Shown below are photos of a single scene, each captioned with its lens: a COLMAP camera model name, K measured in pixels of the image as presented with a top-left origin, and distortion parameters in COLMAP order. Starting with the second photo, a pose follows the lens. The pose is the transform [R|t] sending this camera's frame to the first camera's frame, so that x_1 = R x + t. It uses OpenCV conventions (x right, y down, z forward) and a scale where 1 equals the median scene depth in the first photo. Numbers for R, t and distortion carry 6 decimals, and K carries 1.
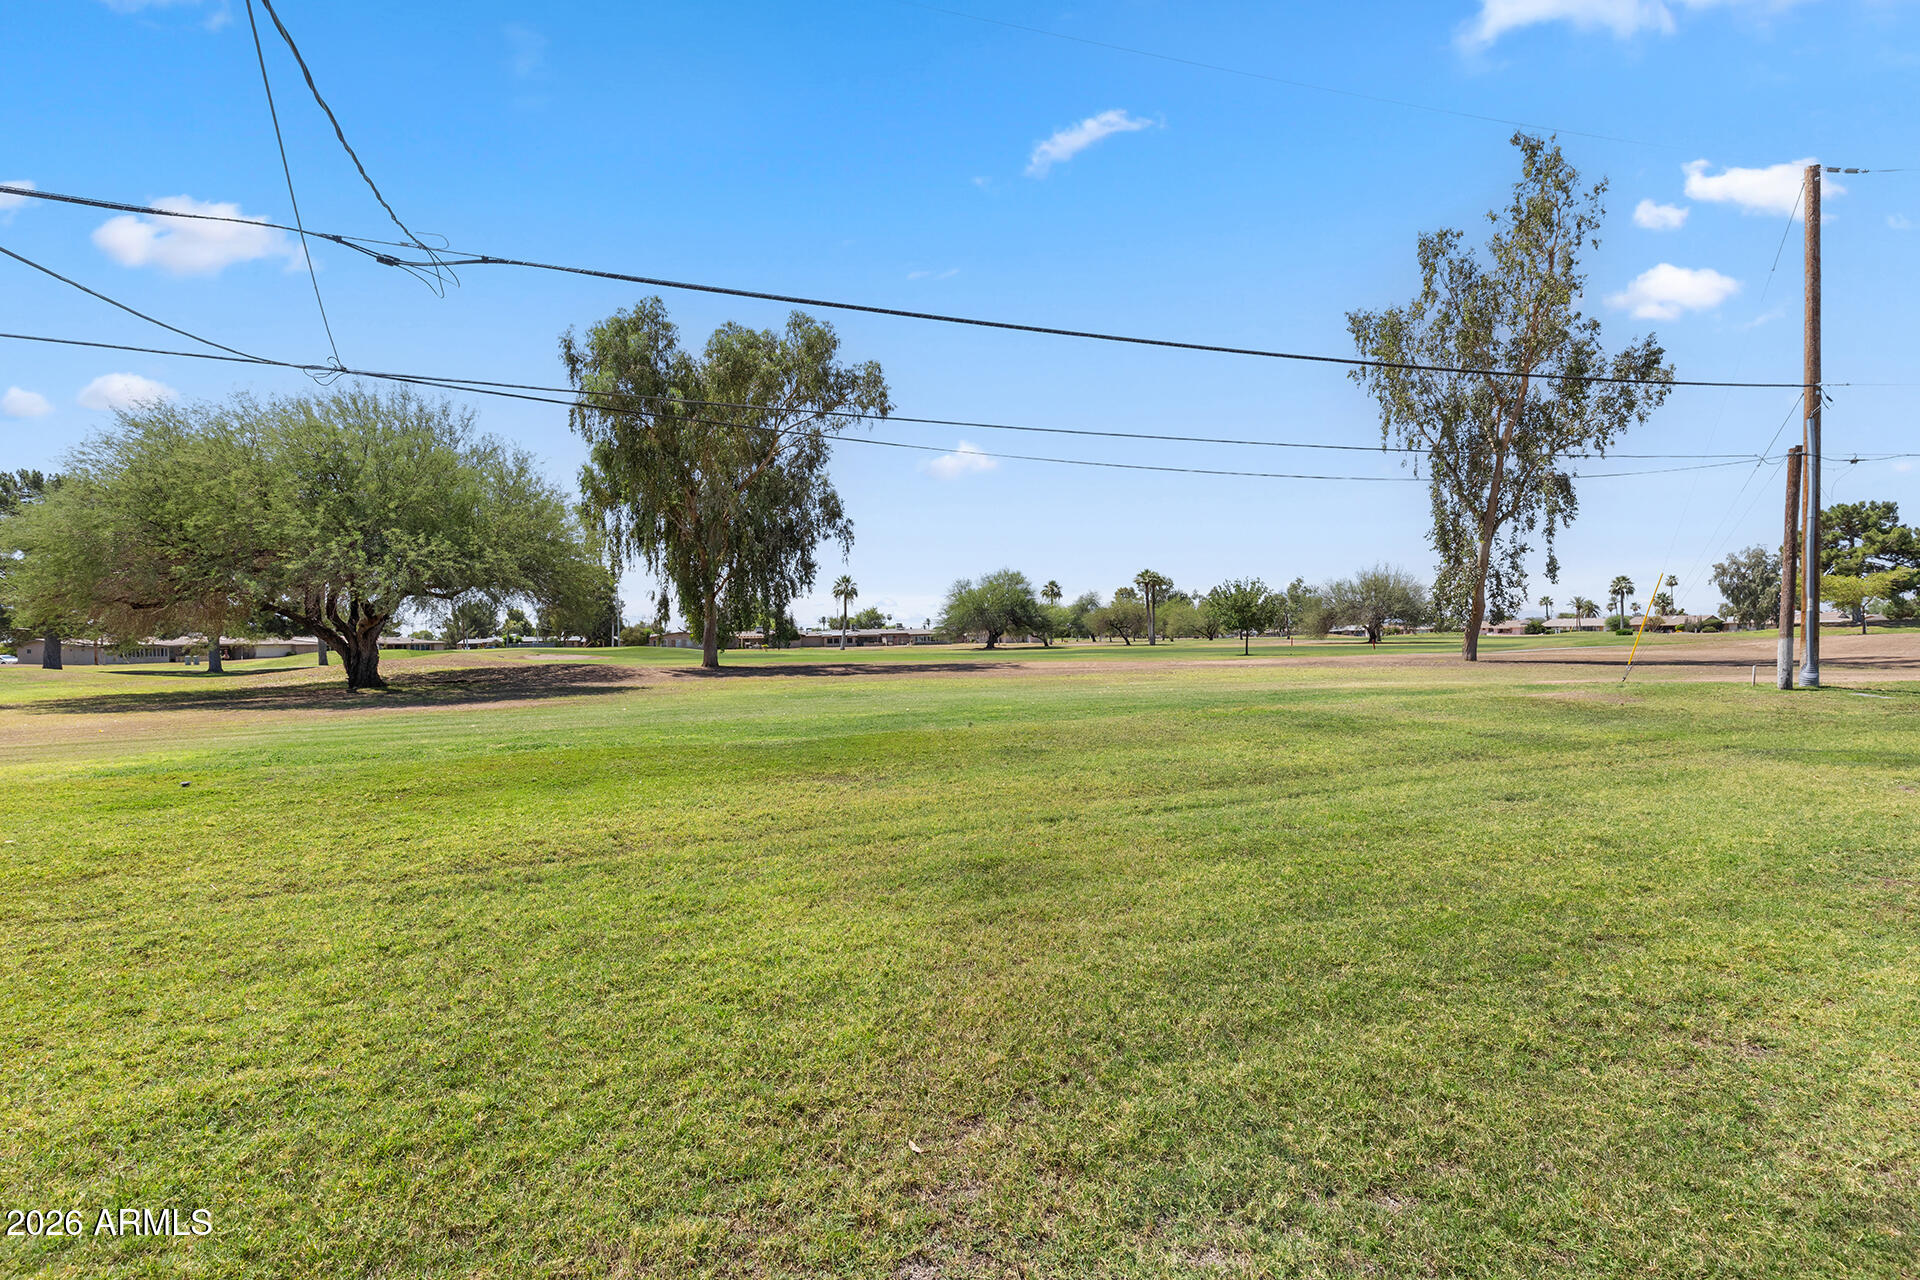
lens RADIAL K [[876.1, 0, 960.0], [0, 876.1, 640.0], [0, 0, 1]] dist [0.004350, -0.000550]
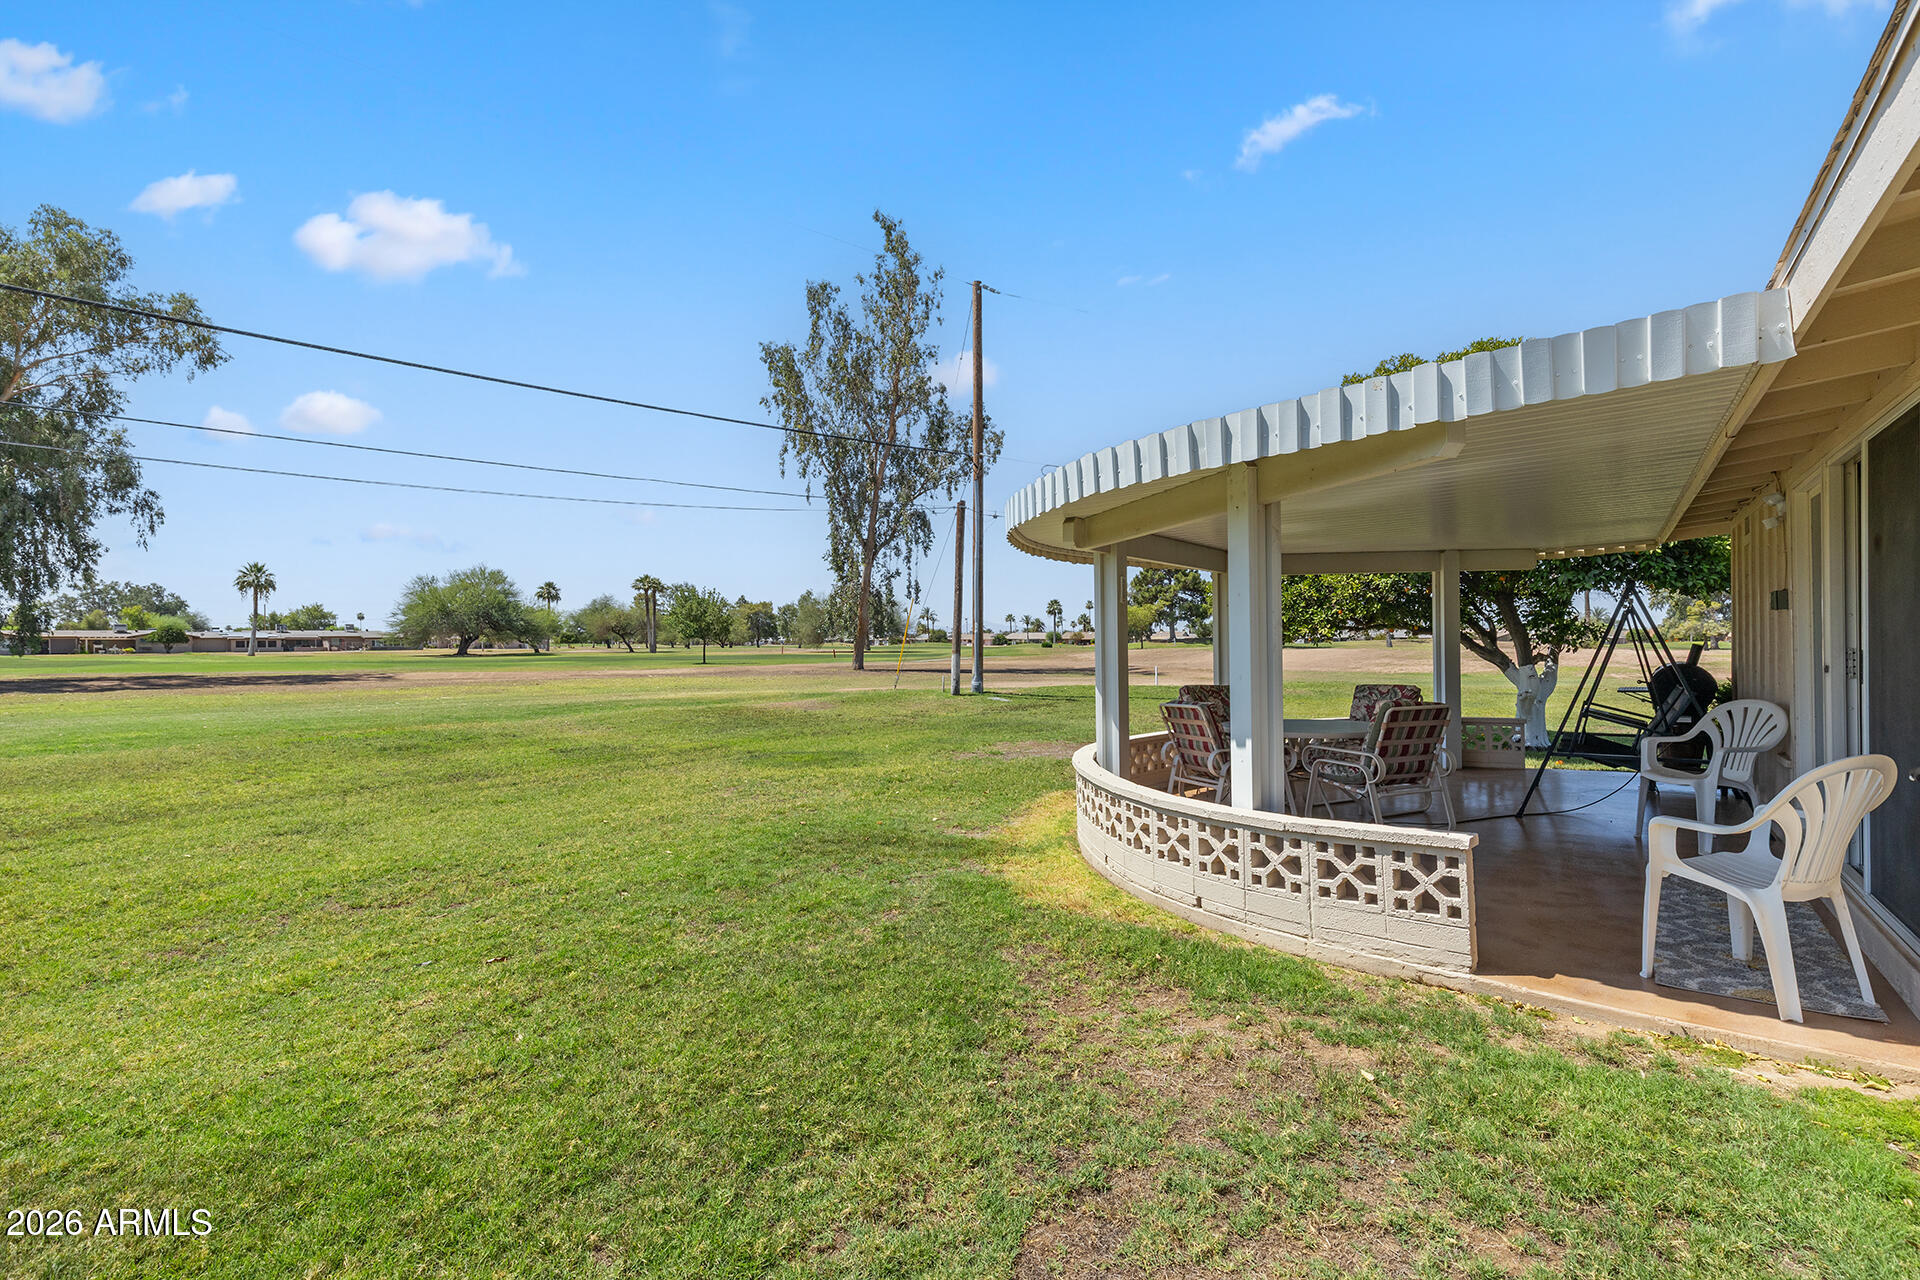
lens RADIAL K [[860.2, 0, 960.0], [0, 860.2, 640.0], [0, 0, 1]] dist [0.008602, -0.000499]
pose [[0.873629, 0.013507, 0.486405, 0.176575], [-0.009648, 0.999899, -0.010438, -0.004392], [-0.486497, 0.004426, 0.873671, -0.034933]]
